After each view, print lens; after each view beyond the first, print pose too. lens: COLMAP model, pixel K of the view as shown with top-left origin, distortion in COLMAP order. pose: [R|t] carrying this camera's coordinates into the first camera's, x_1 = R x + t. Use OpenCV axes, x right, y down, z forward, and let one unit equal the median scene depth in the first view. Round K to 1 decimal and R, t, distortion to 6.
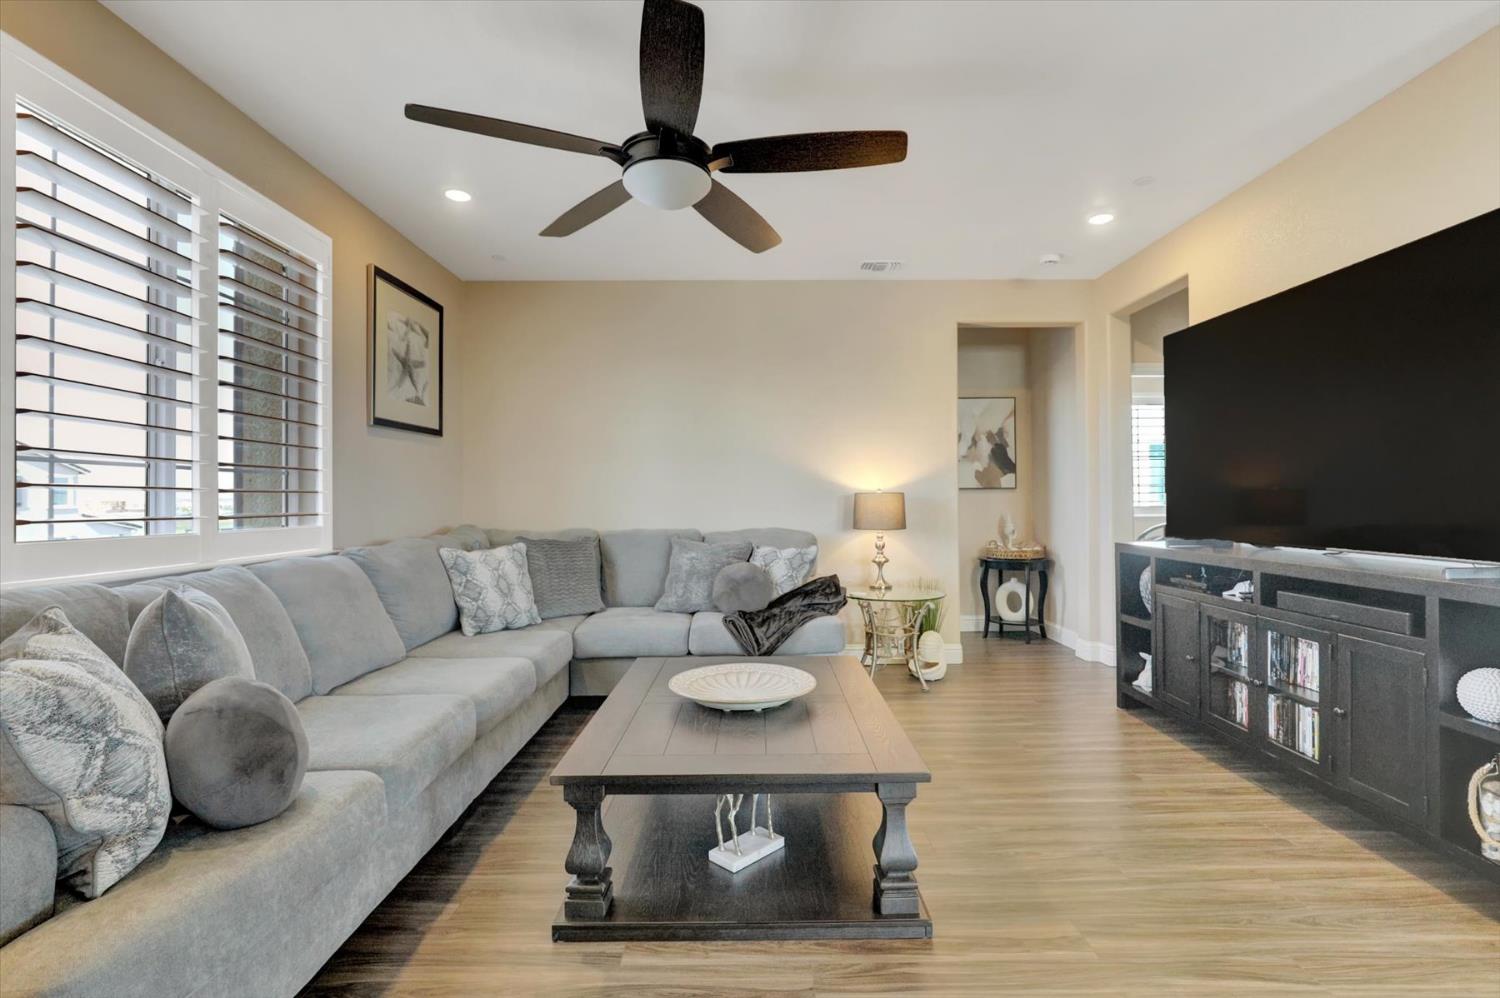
lens RADIAL K [[682.2, 0, 750.7], [0, 682.2, 501.4], [0, 0, 1]] dist [-0.021321, 0.000013]
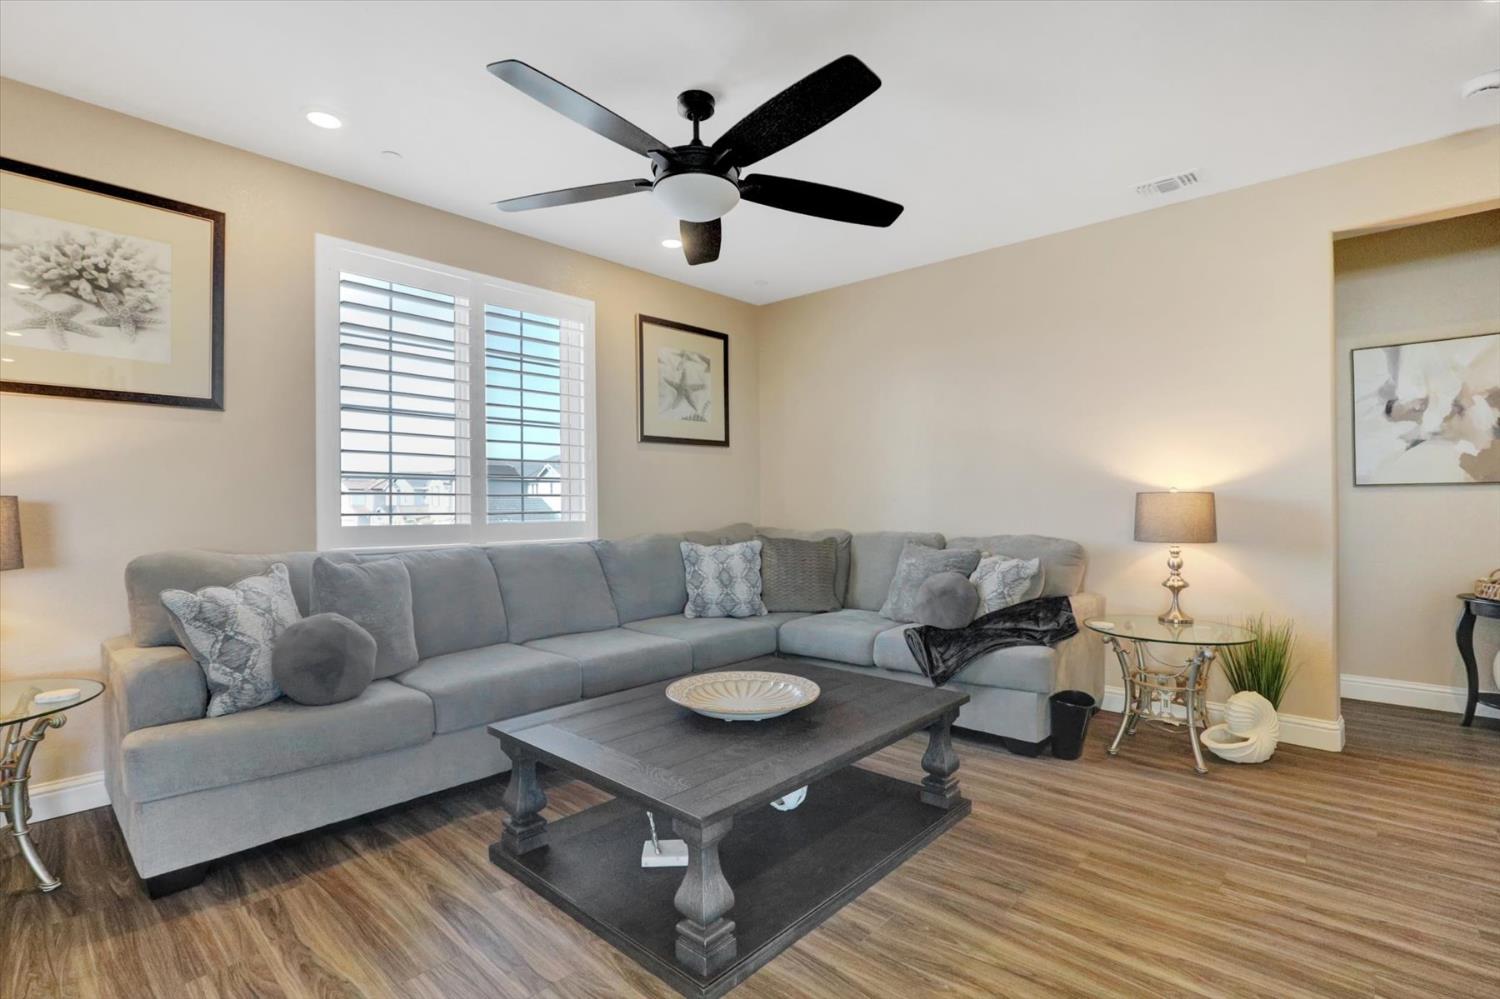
lens RADIAL K [[682.2, 0, 751.0], [0, 682.2, 501.4], [0, 0, 1]] dist [-0.021321, 0.000013]
pose [[0.744723, 0.002210, -0.667370, 0.395771], [-0.001862, 0.999998, 0.001233, -0.003326], [0.667371, 0.000324, 0.744725, 0.176442]]
